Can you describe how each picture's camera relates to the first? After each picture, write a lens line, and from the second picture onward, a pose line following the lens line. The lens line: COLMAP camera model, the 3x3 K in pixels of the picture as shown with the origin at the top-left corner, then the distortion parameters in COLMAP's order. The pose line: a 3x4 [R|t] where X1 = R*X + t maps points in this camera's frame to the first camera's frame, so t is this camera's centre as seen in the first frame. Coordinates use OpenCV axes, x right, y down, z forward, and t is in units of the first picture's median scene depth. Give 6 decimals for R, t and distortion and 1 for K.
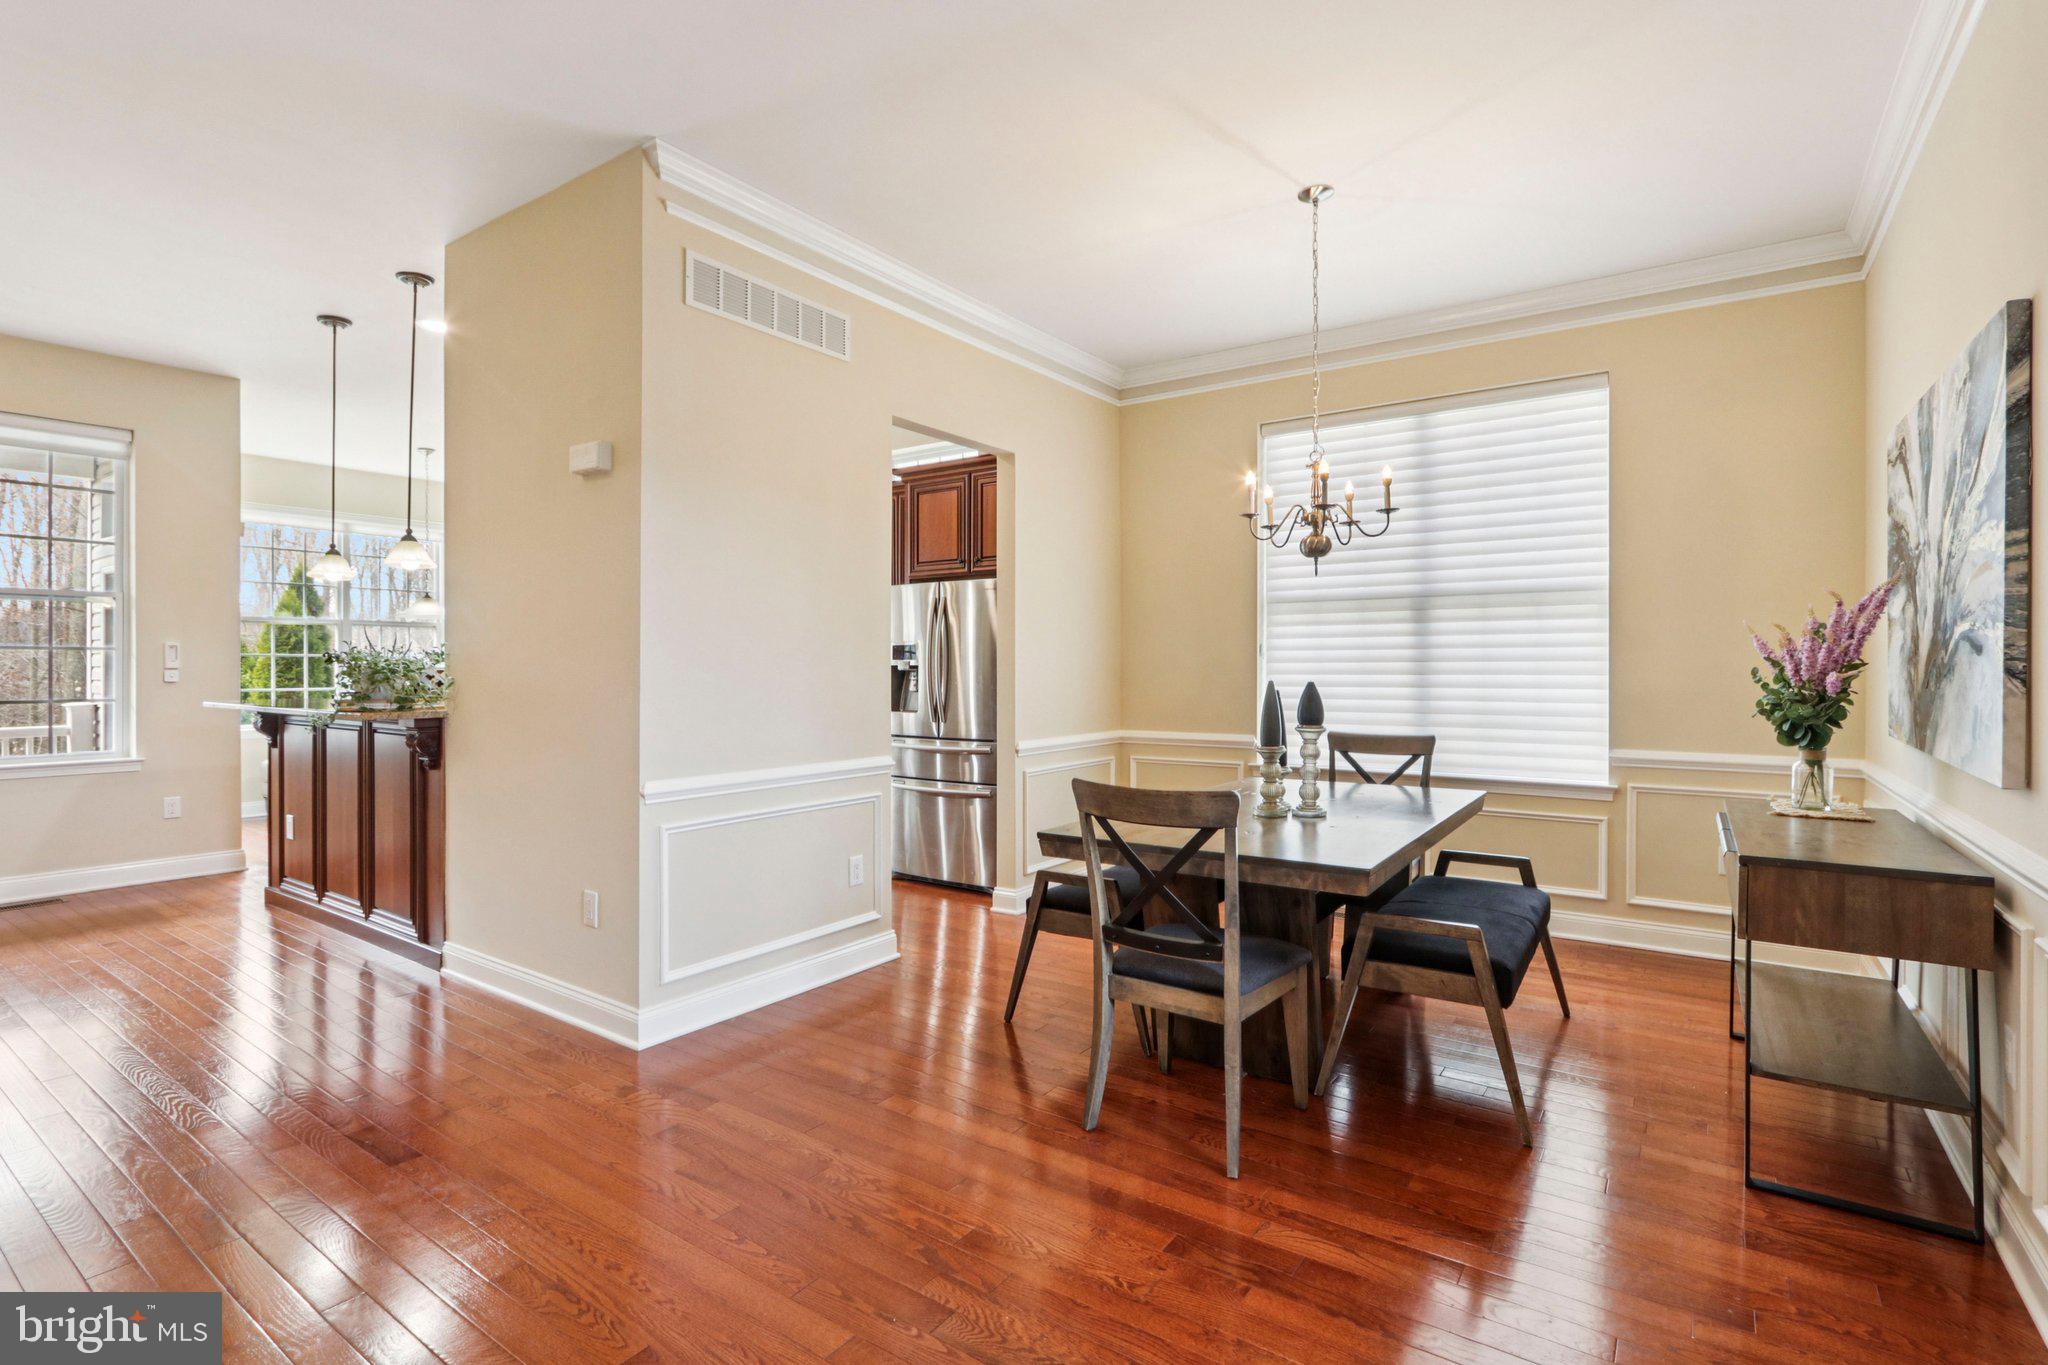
lens RADIAL K [[978.5, 0, 1015.6], [0, 978.5, 672.2], [0, 0, 1]] dist [-0.015068, 0.001747]
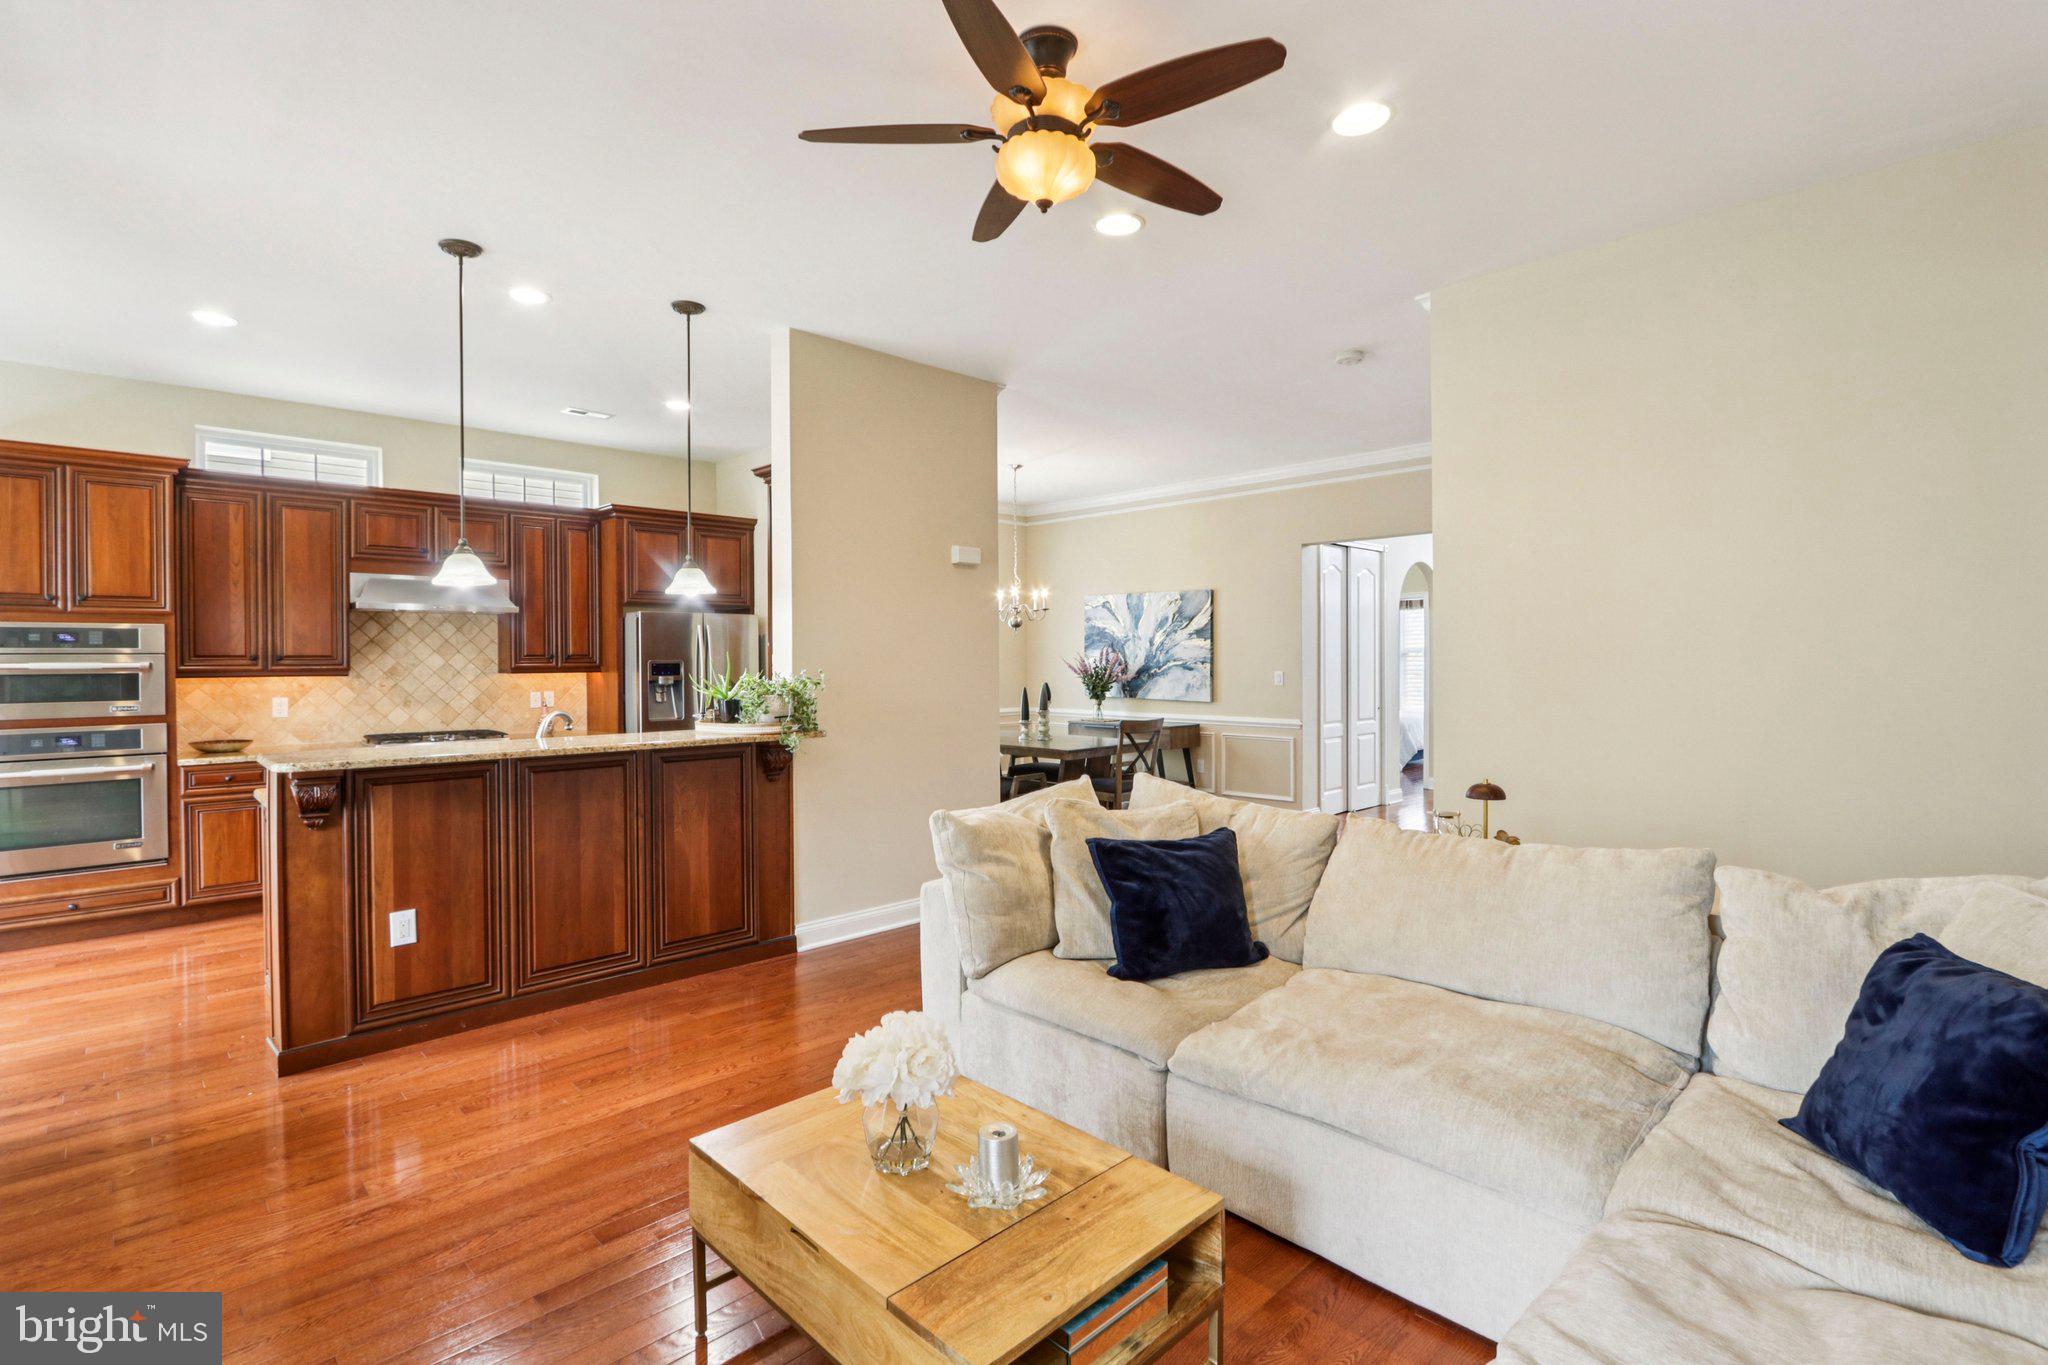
lens RADIAL K [[966.9, 0, 1019.6], [0, 966.9, 670.9], [0, 0, 1]] dist [-0.009637, 0.000493]
pose [[0.181475, -0.013023, 0.983309, -2.185488], [0.011180, 0.999875, 0.011179, -0.048967], [-0.983332, 0.008965, 0.181597, 0.677493]]
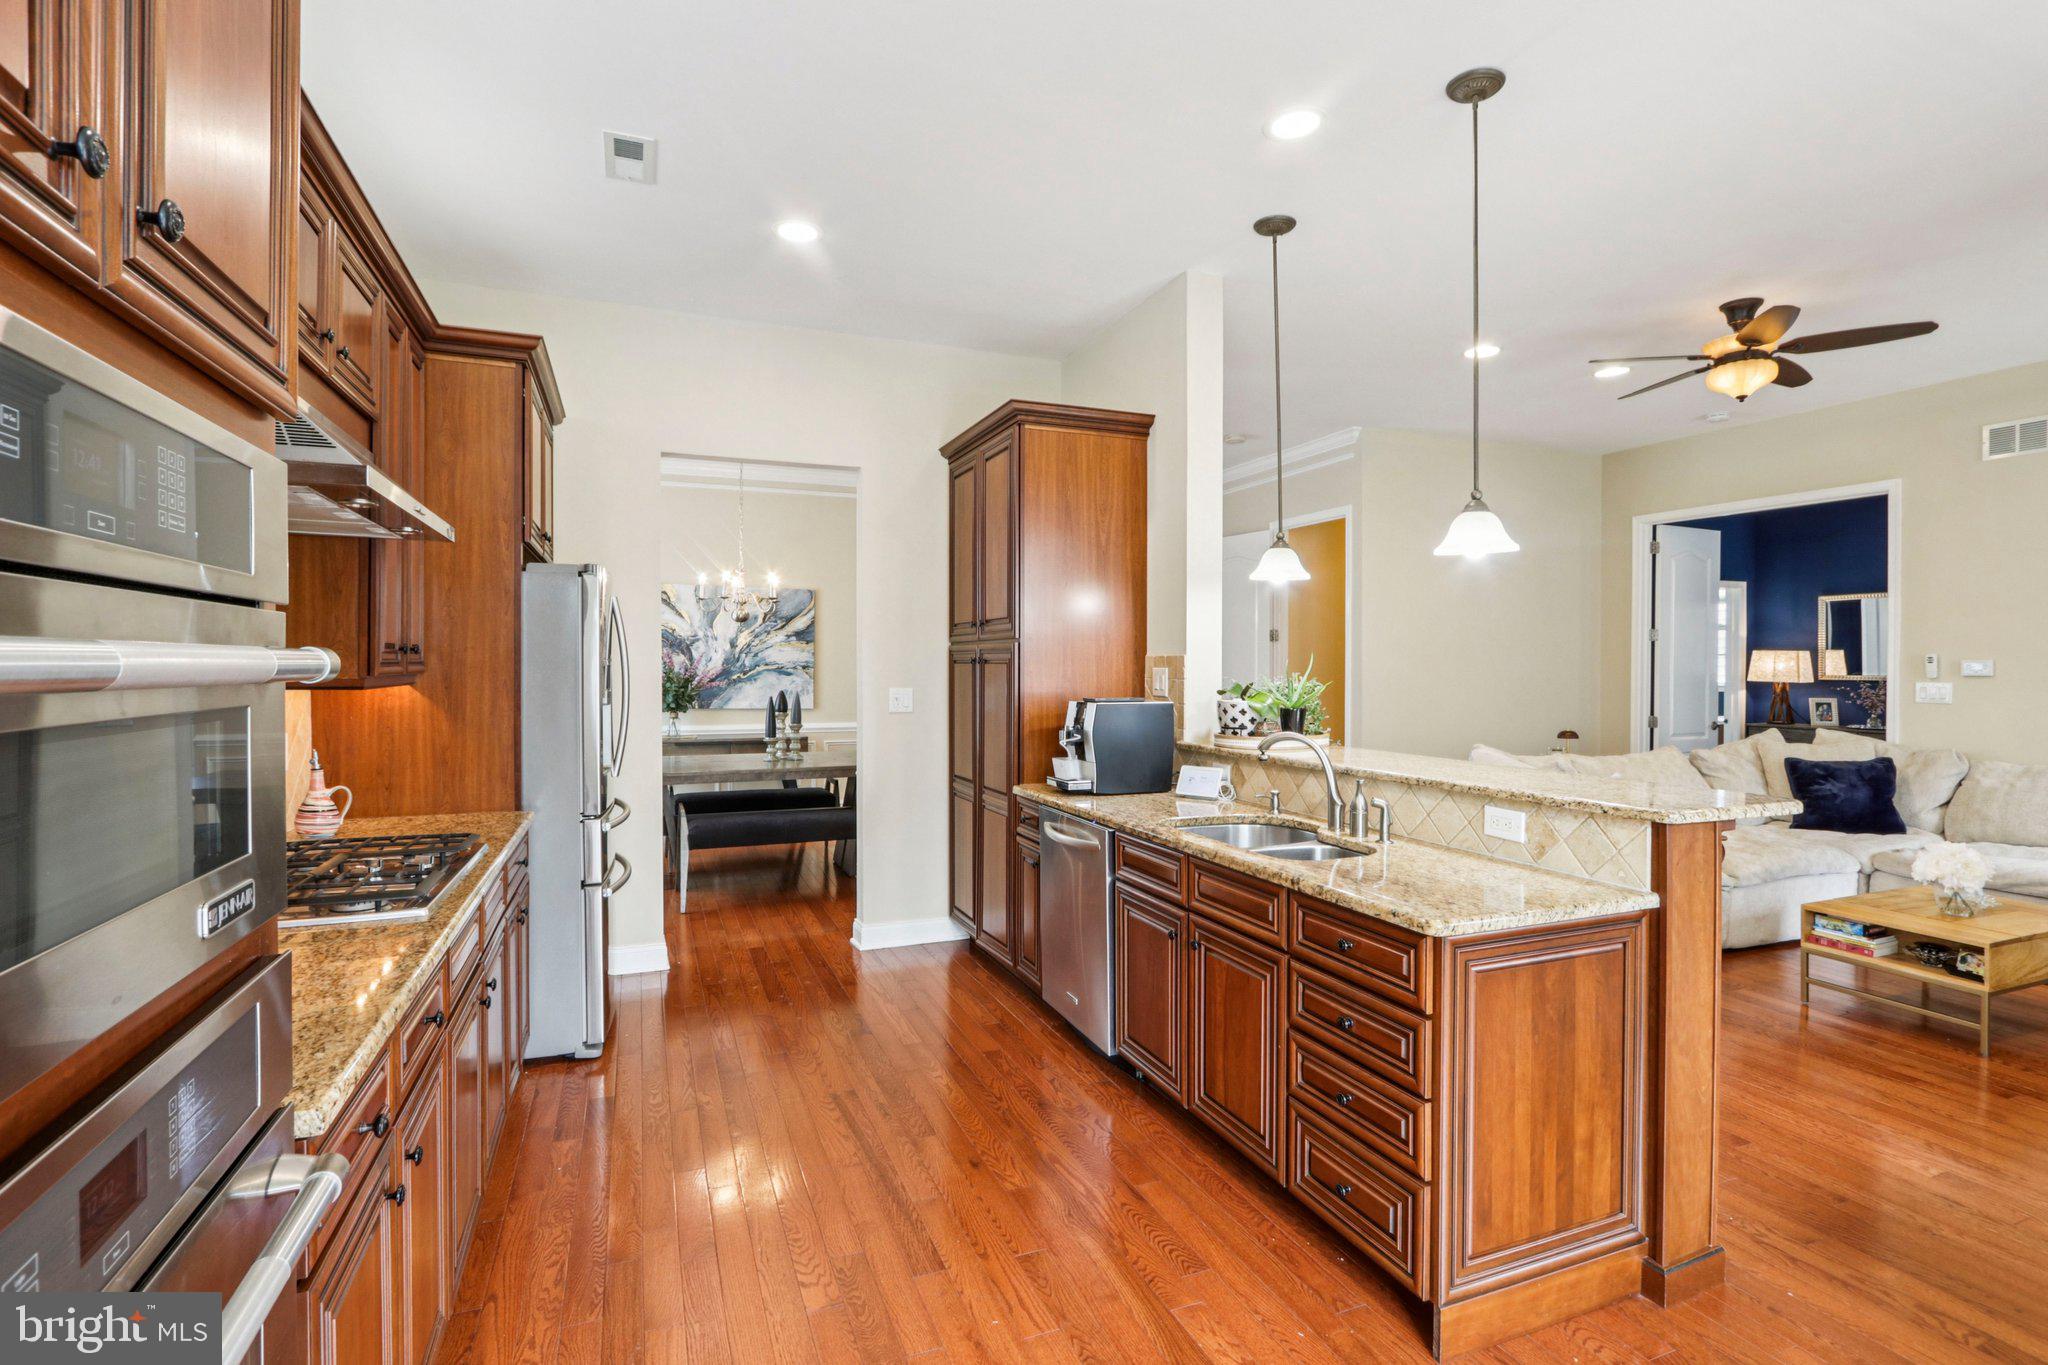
lens RADIAL K [[964.0, 0, 1018.0], [0, 964.0, 674.1], [0, 0, 1]] dist [-0.017035, 0.001040]
pose [[-0.837228, -0.008706, 0.546785, -1.240482], [0.000092, 0.999871, 0.016062, -0.058598], [-0.546854, 0.013498, -0.837119, 2.534500]]
